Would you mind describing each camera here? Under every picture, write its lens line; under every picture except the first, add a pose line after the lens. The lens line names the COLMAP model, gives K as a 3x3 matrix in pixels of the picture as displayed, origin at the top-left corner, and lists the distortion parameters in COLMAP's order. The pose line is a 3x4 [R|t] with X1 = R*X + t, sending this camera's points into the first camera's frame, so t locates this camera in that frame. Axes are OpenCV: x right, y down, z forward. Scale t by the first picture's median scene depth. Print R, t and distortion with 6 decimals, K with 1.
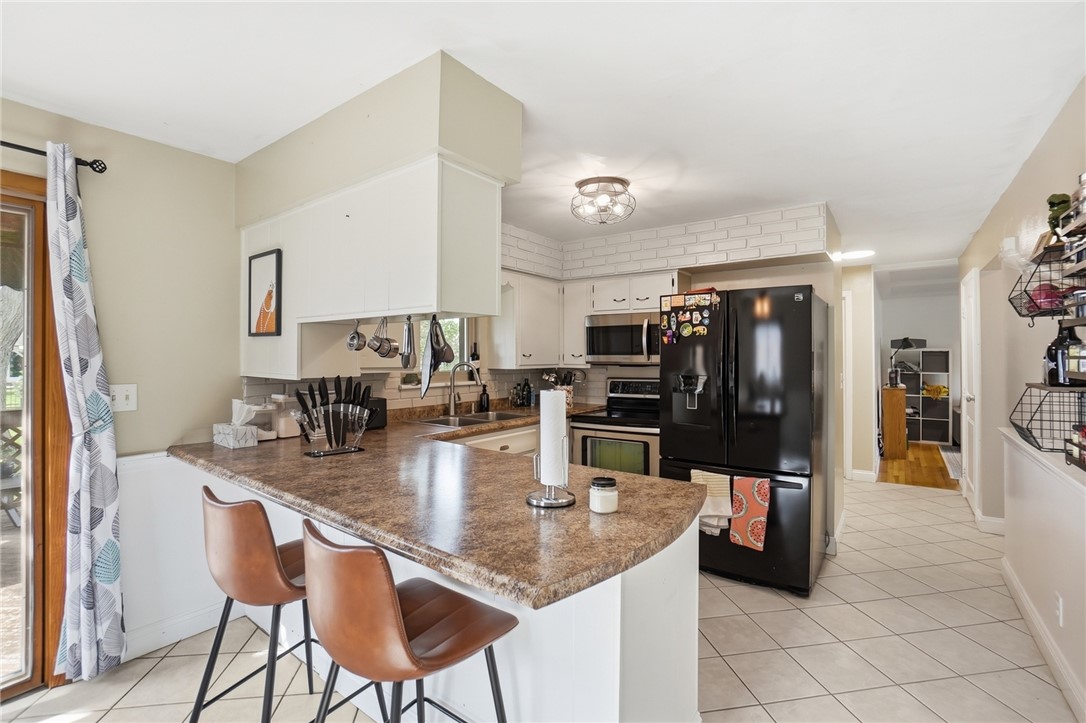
lens RADIAL K [[494.6, 0, 540.7], [0, 494.6, 349.6], [0, 0, 1]] dist [-0.036821, 0.009148]
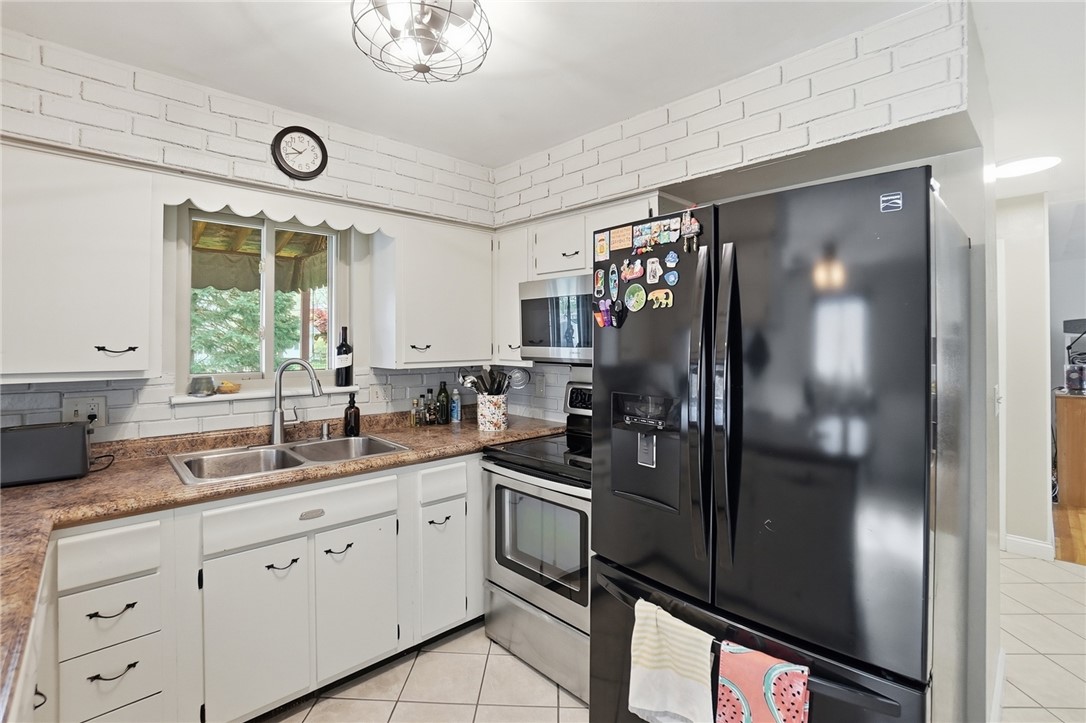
lens RADIAL K [[494.6, 0, 536.2], [0, 494.6, 338.3], [0, 0, 1]] dist [-0.036821, 0.009148]
pose [[0.983793, -0.000772, -0.179306, 0.227751], [0.002342, 0.999961, 0.008541, -0.004486], [0.179293, -0.008822, 0.983756, 0.410536]]
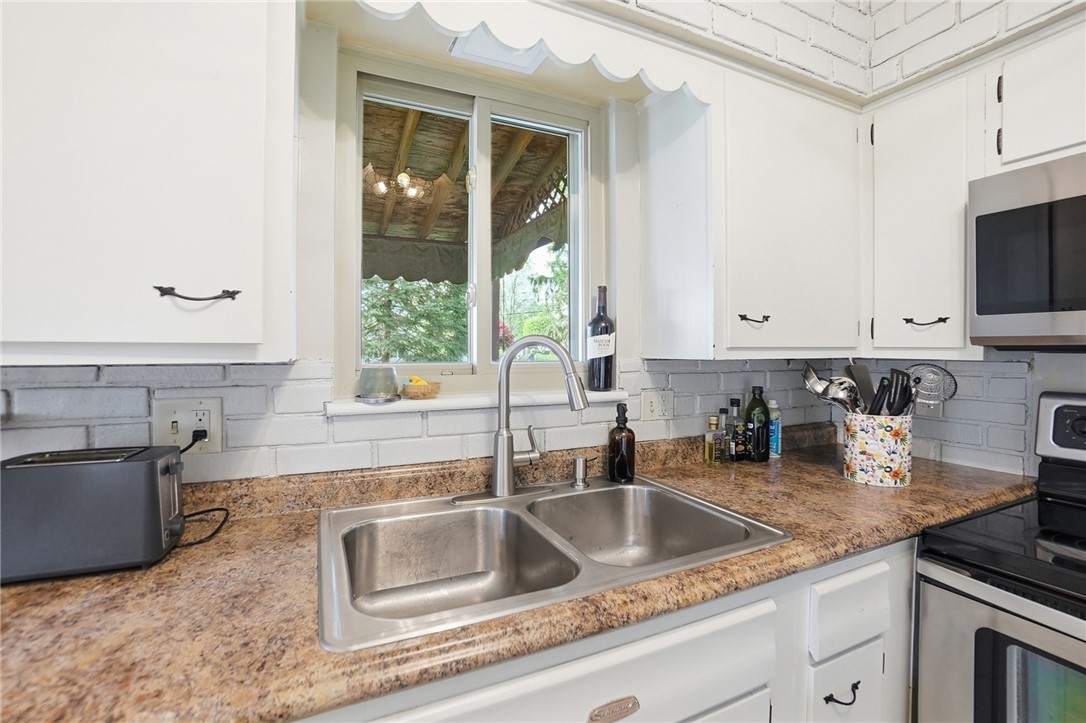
lens RADIAL K [[494.6, 0, 550.9], [0, 494.6, 354.0], [0, 0, 1]] dist [-0.036821, 0.009148]
pose [[0.887776, 0.006621, -0.460227, 0.003180], [0.004674, 0.999715, 0.023398, 0.026758], [0.460251, -0.022924, 0.887493, 0.651757]]
